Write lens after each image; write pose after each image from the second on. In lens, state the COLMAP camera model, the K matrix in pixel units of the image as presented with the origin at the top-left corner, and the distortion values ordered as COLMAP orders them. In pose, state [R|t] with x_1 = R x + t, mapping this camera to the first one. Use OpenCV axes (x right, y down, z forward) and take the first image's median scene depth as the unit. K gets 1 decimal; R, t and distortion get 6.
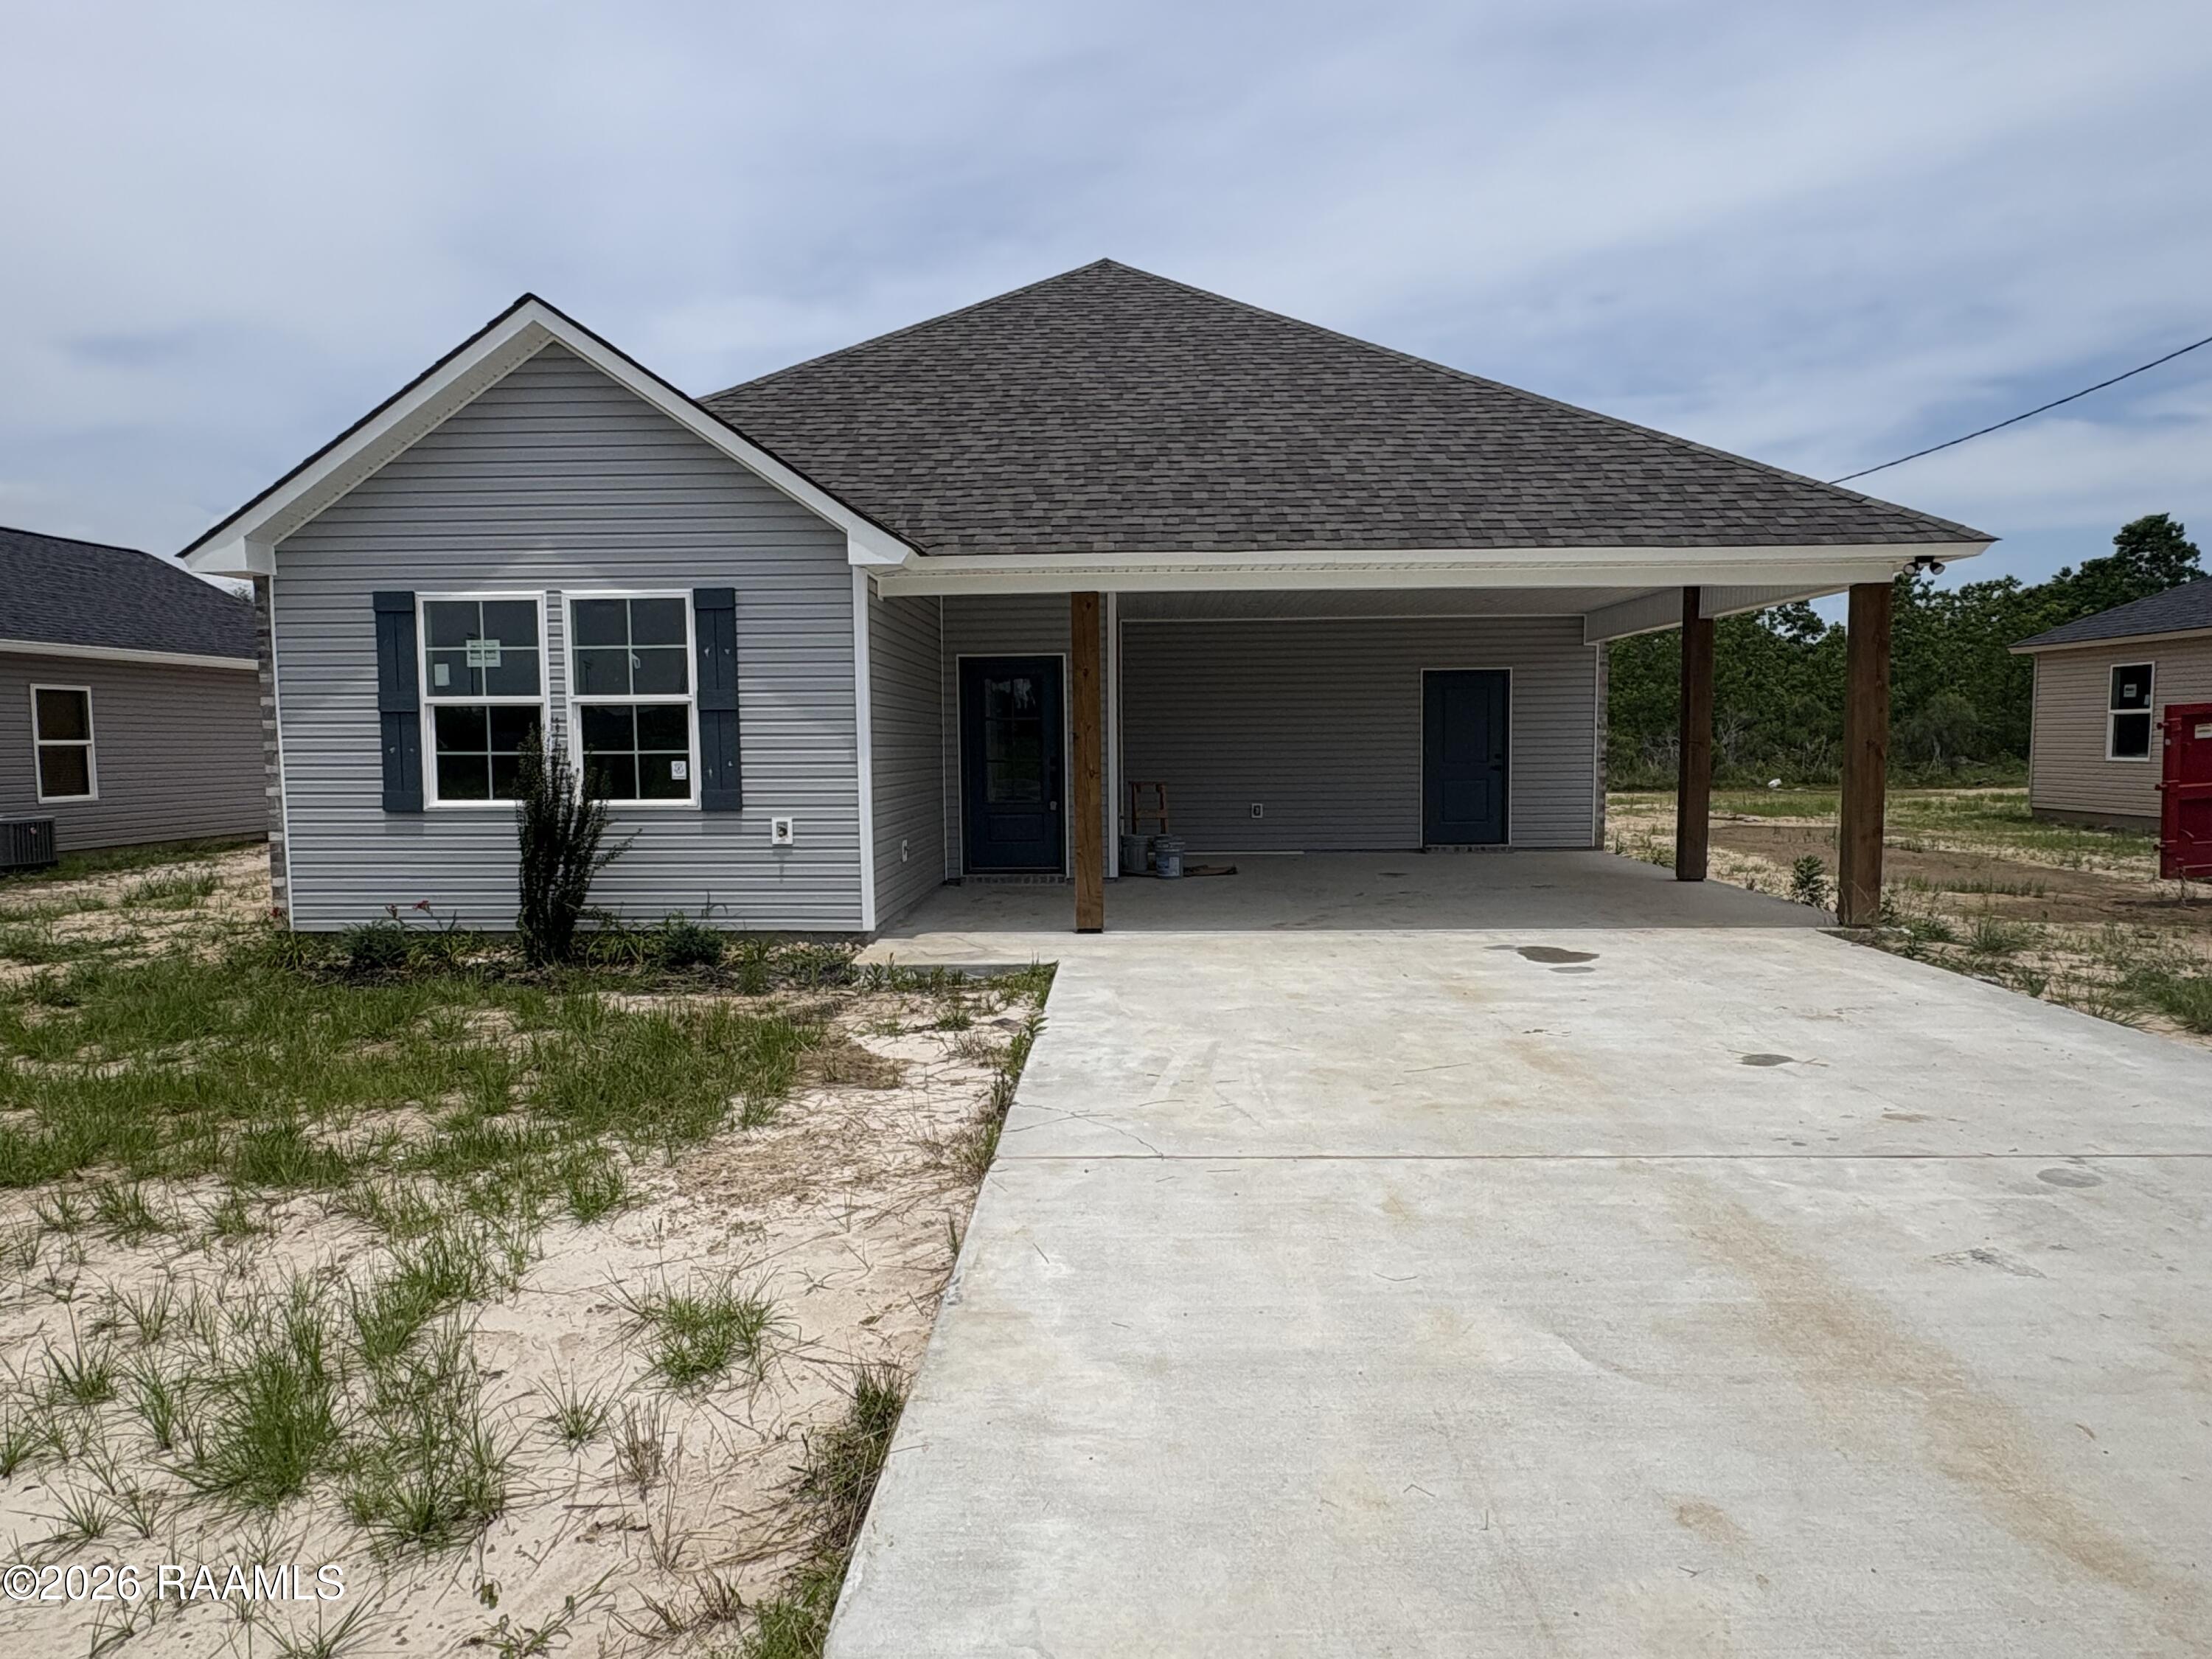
lens RADIAL K [[1330.7, 0, 1104.8], [0, 1330.7, 833.3], [0, 0, 1]] dist [-0.000524, 0.000523]
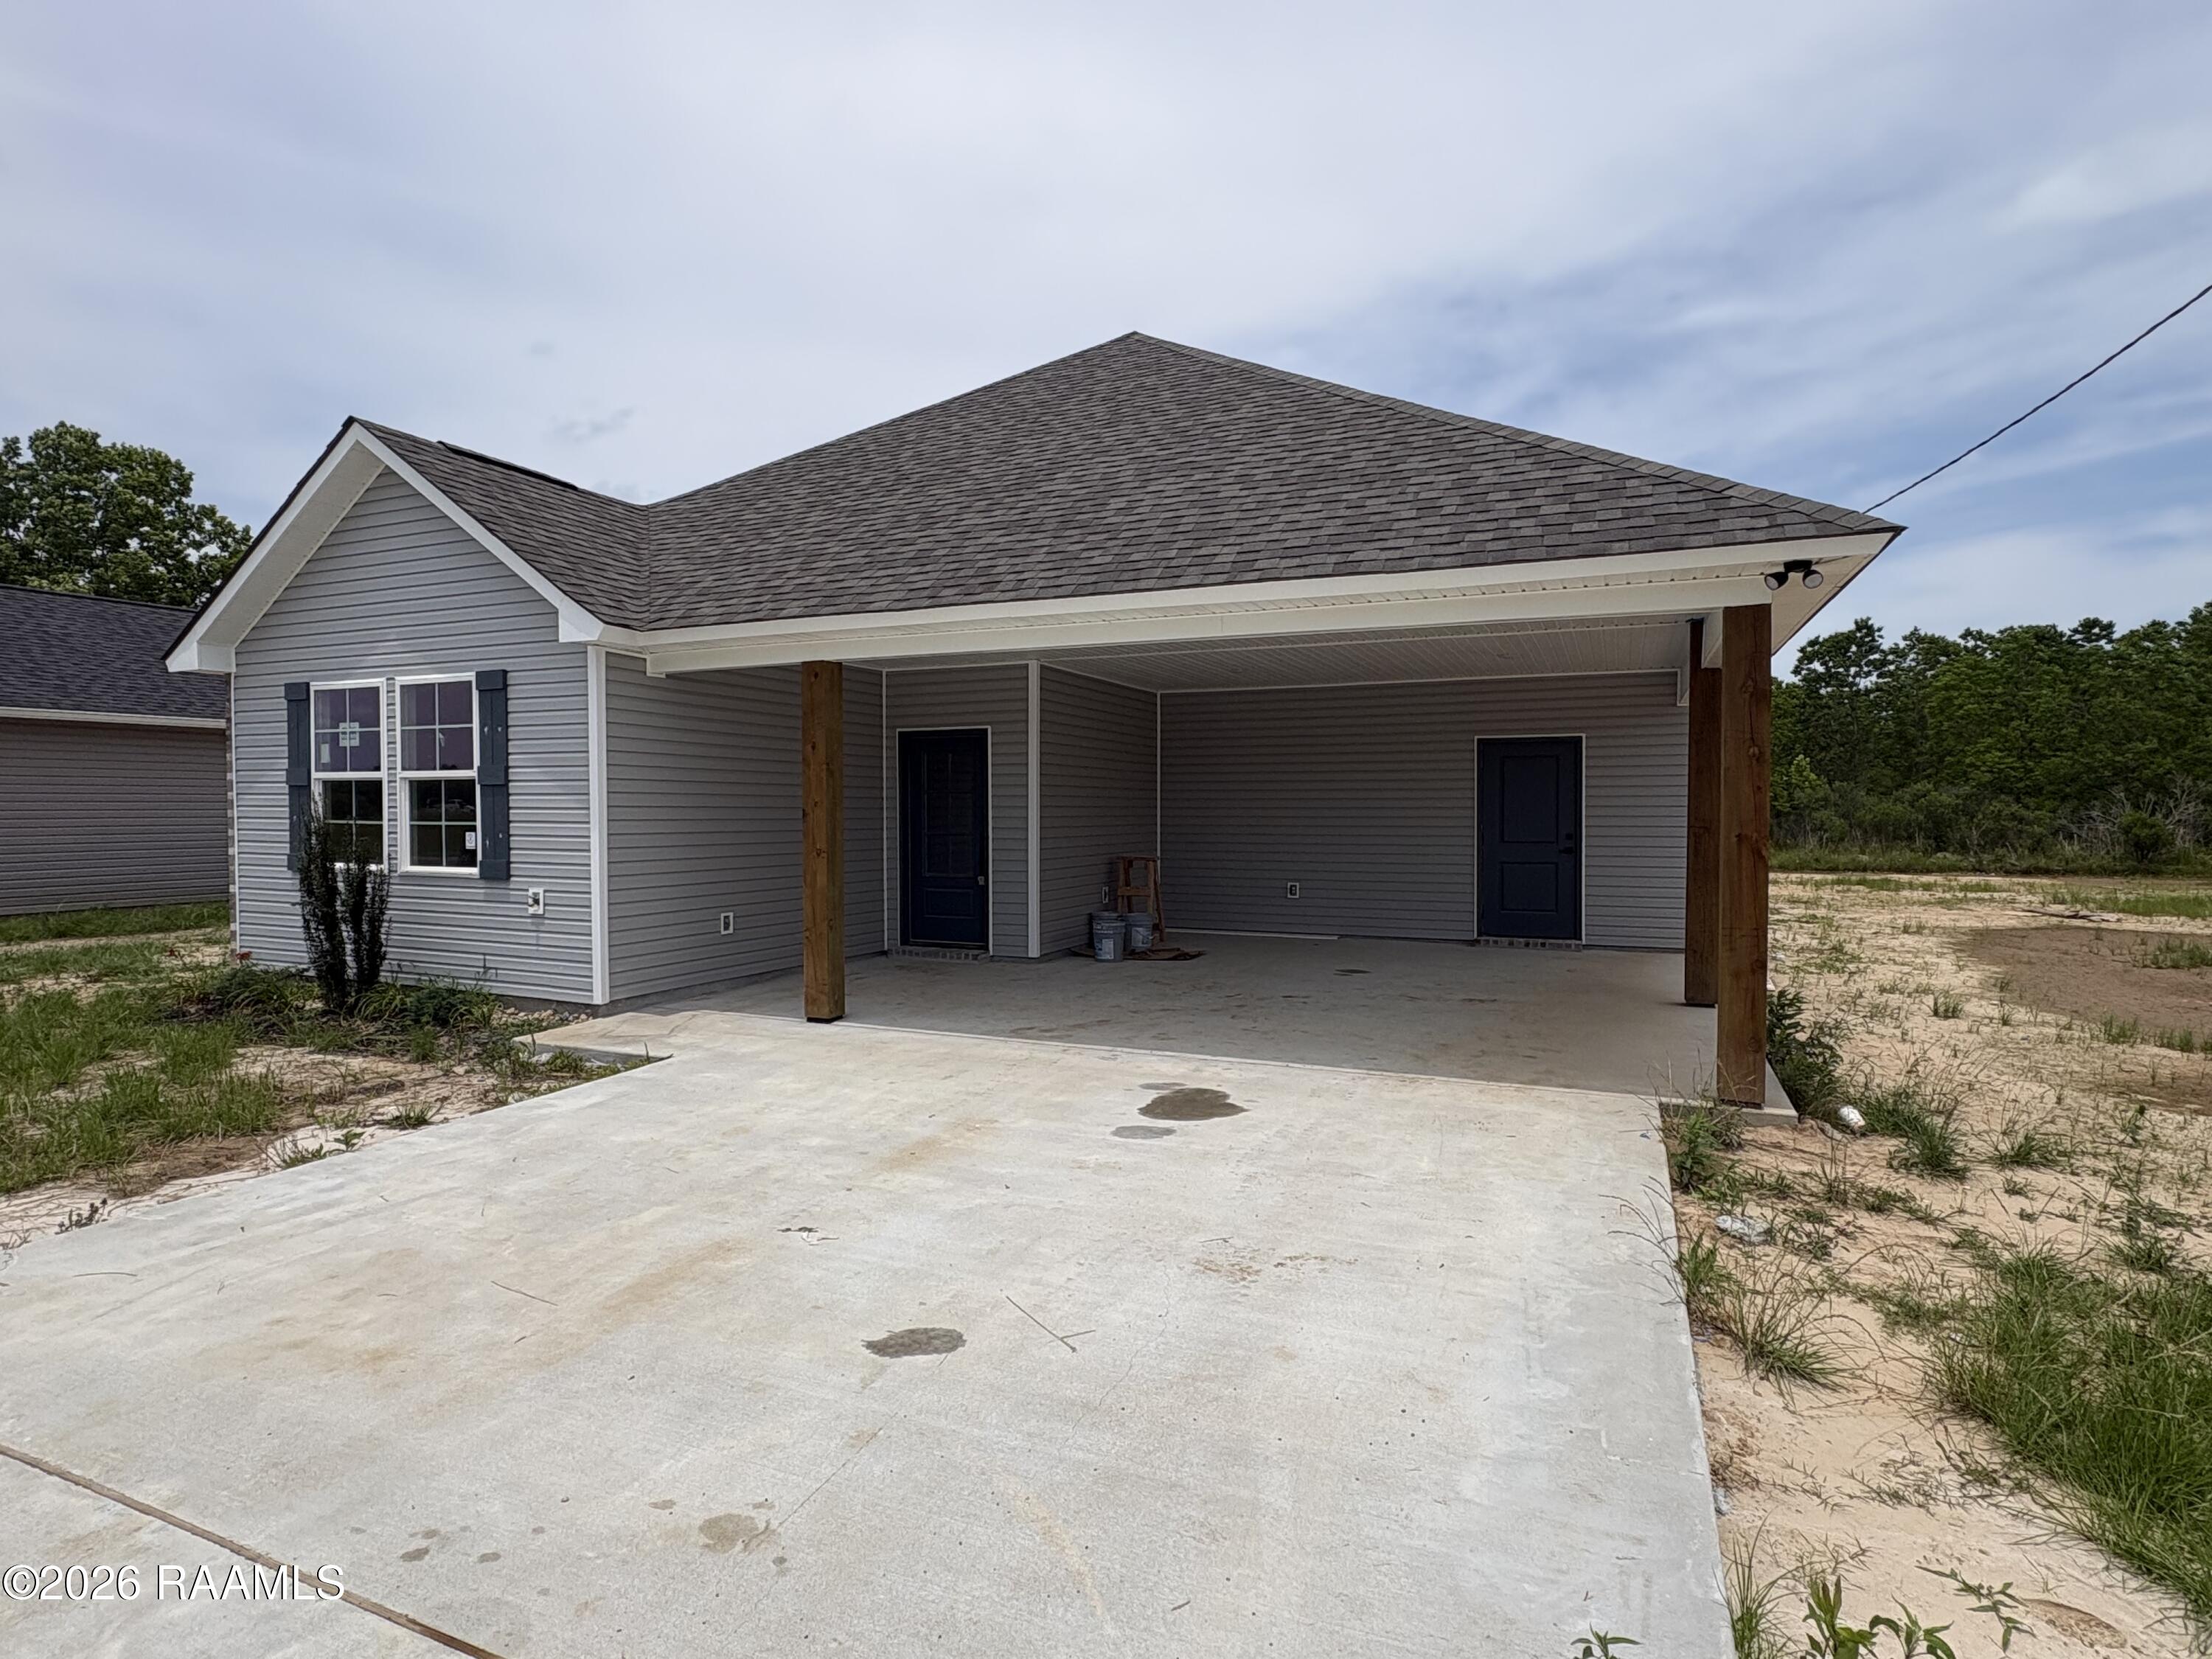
lens RADIAL K [[1163.8, 0, 1103.5], [0, 1163.8, 827.4], [0, 0, 1]] dist [0.000448, -0.000699]
pose [[0.925738, 0.016423, -0.377809, 0.507082], [-0.035547, 0.998412, -0.043700, -0.035169], [0.376491, 0.053885, 0.924852, 0.326033]]
